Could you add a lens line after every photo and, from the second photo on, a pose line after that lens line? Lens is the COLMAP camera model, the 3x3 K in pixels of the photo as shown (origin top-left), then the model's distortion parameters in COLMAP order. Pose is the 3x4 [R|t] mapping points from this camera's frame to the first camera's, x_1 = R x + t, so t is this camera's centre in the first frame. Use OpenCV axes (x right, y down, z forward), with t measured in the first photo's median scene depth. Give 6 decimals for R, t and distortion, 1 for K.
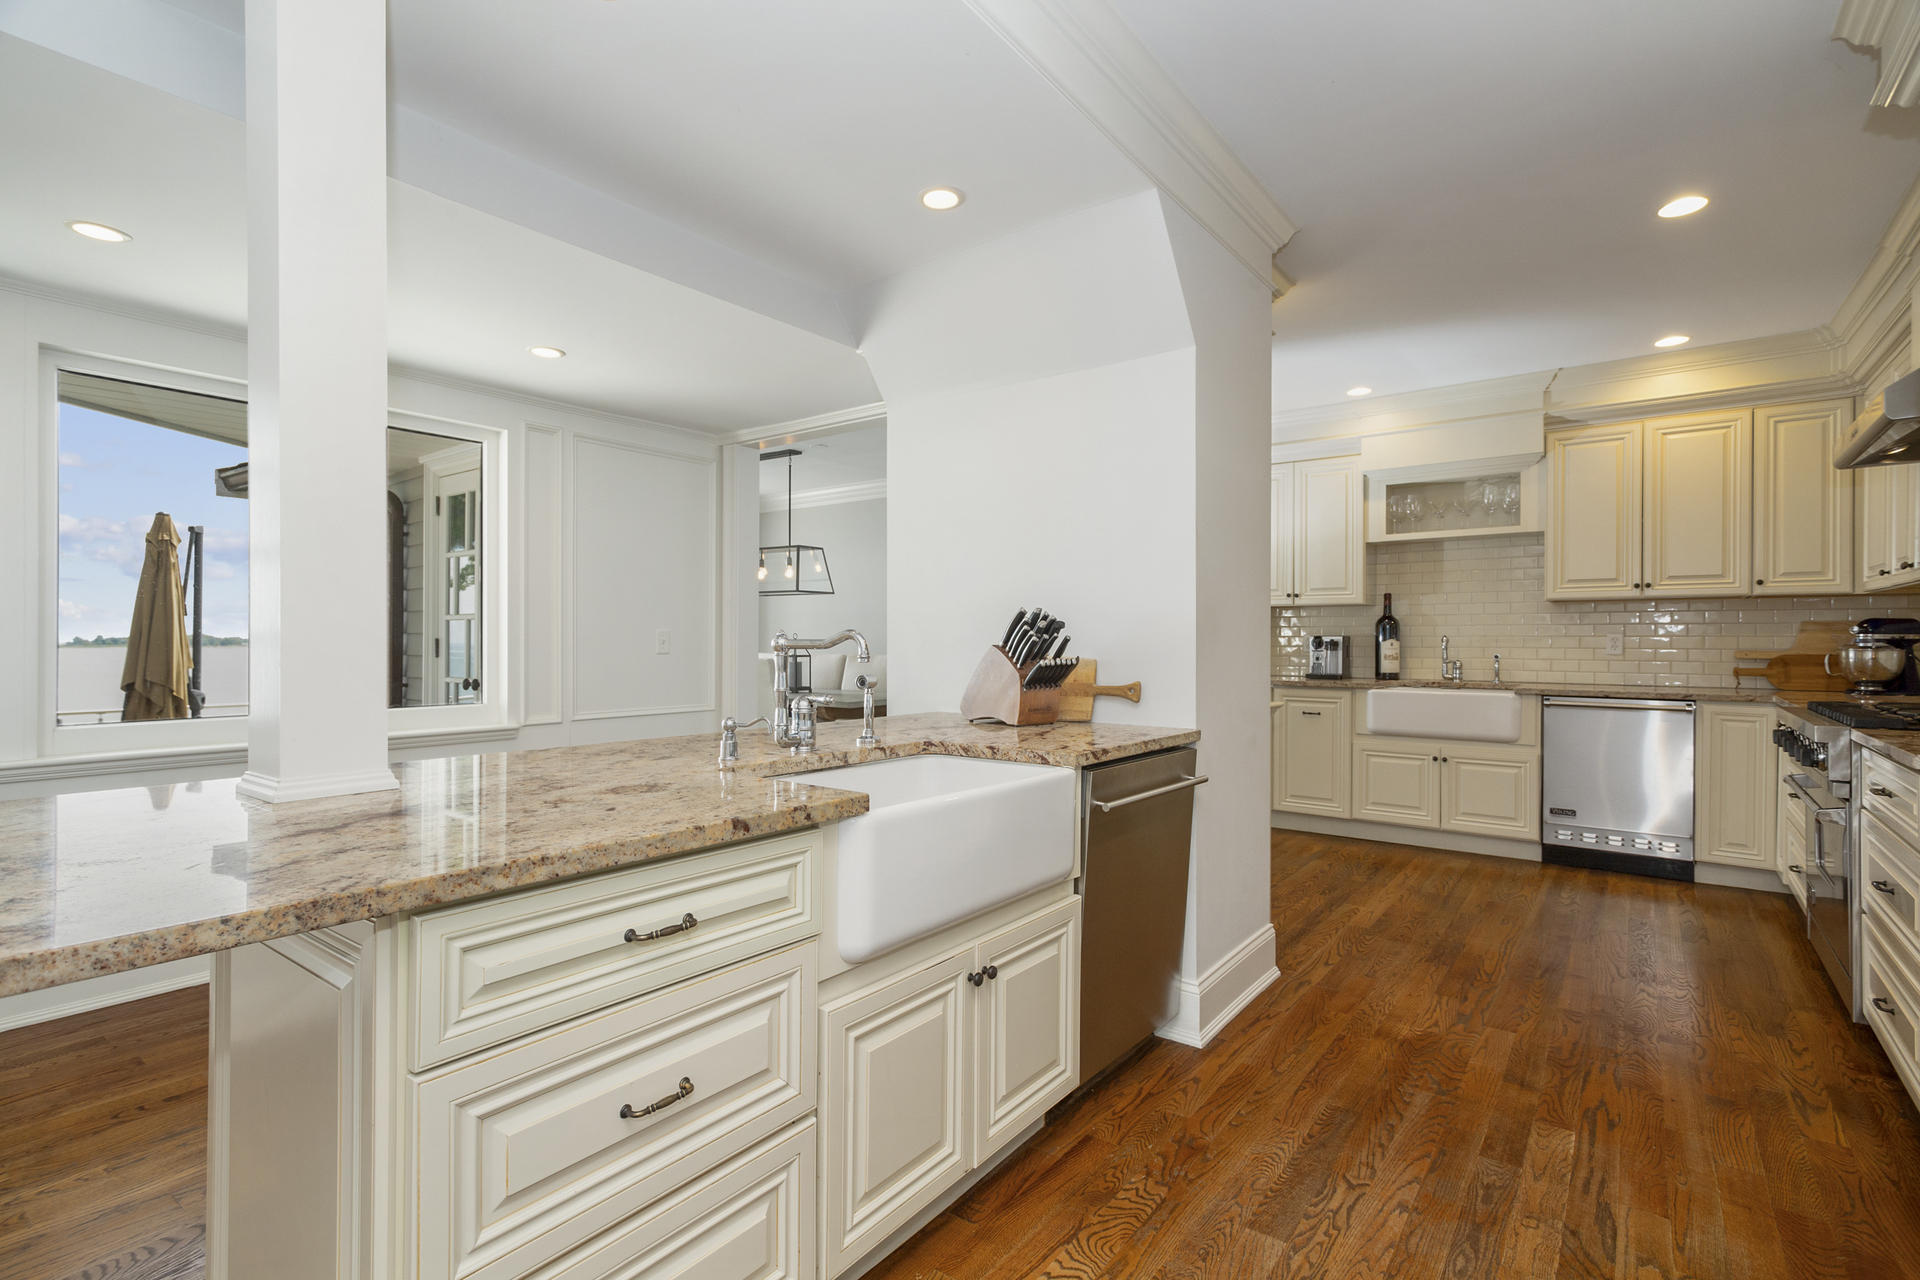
lens RADIAL K [[909.1, 0, 946.6], [0, 909.1, 639.6], [0, 0, 1]] dist [0.001334, 0.002921]
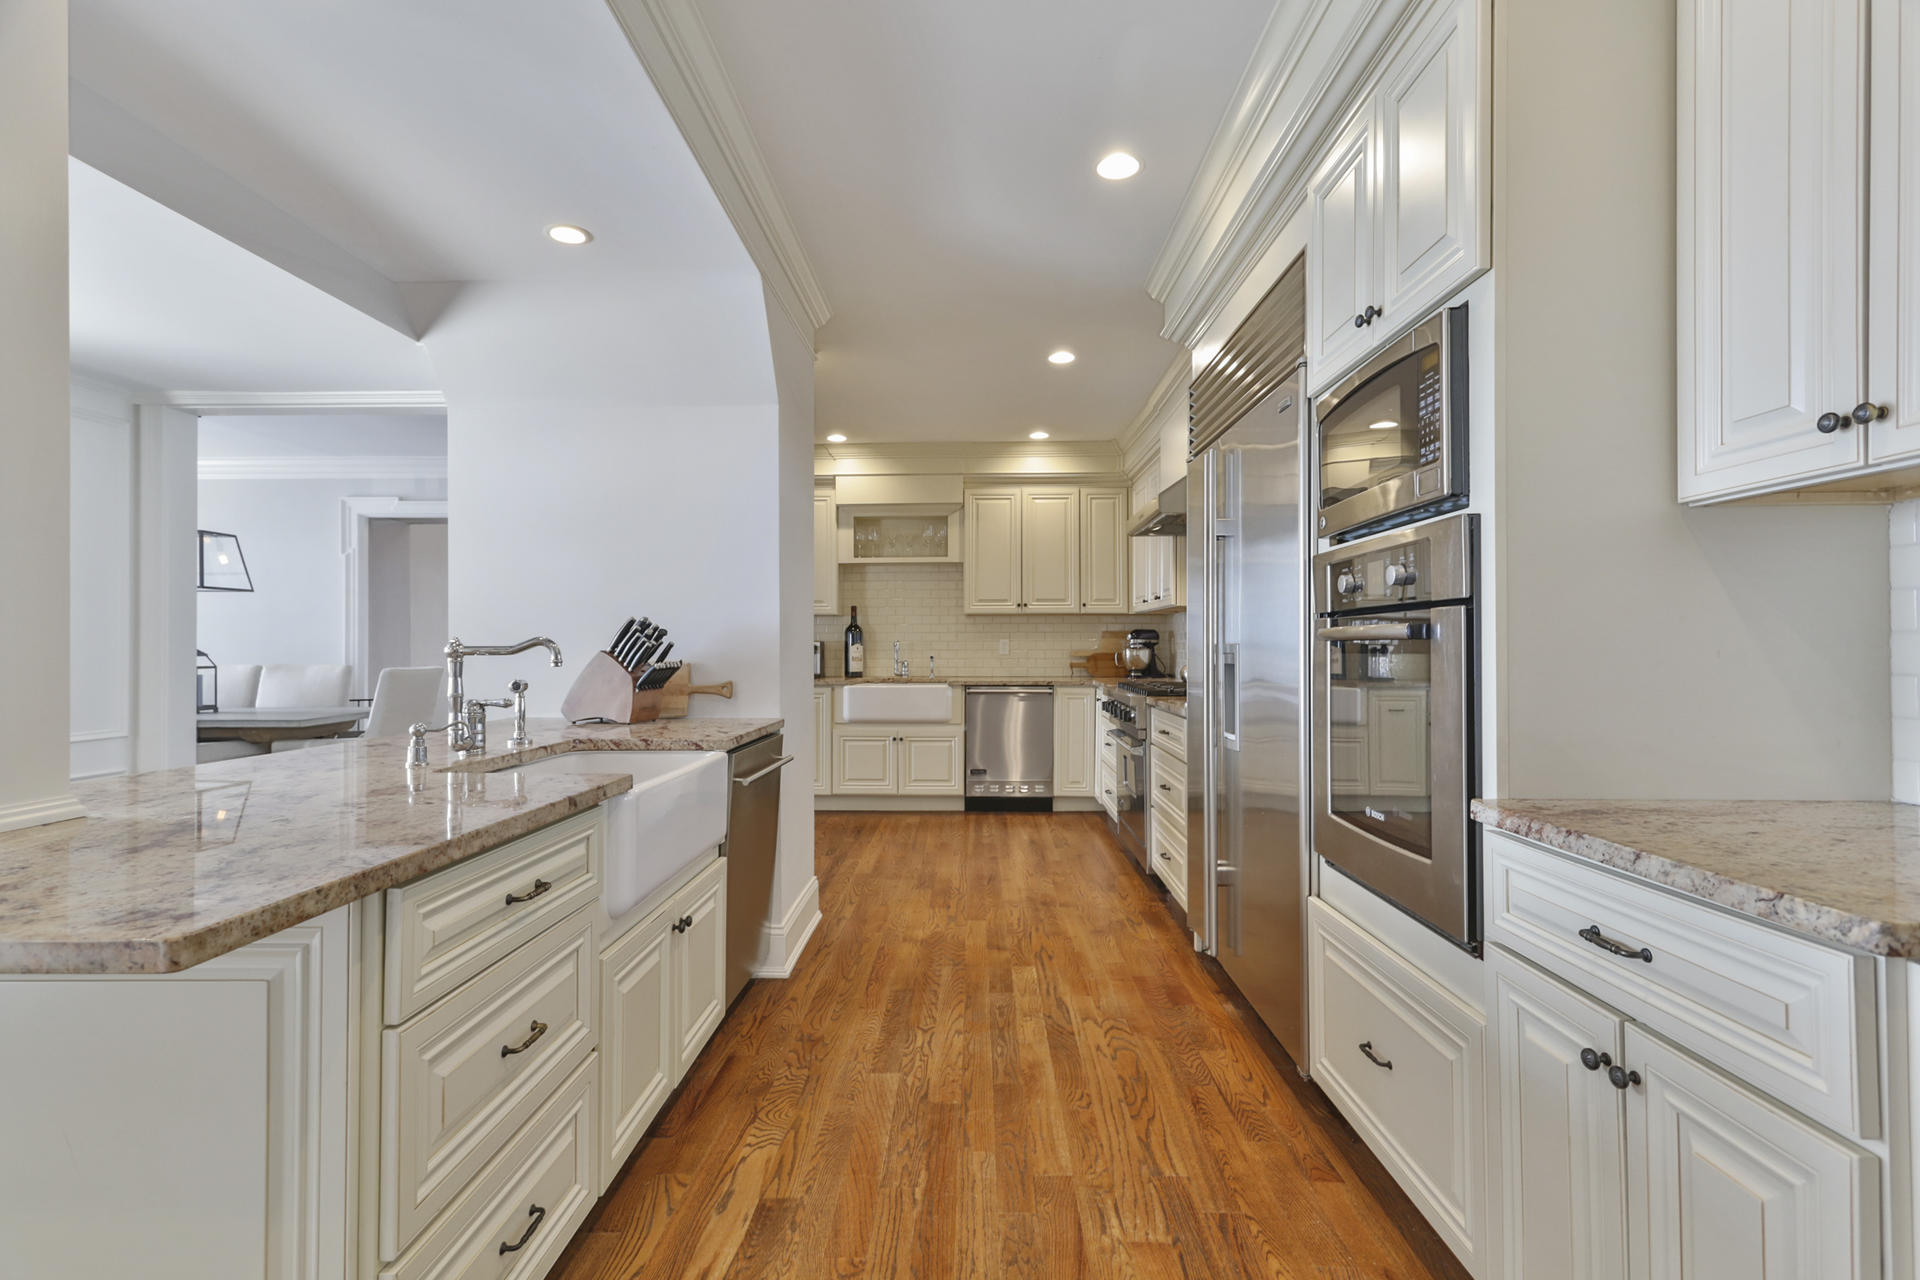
lens RADIAL K [[909.1, 0, 969.2], [0, 909.1, 638.4], [0, 0, 1]] dist [0.001334, 0.002921]
pose [[0.800751, 0.000360, 0.598998, -0.249815], [0.003975, 0.999975, -0.005914, -0.000333], [-0.598985, 0.007117, 0.800729, -0.127344]]
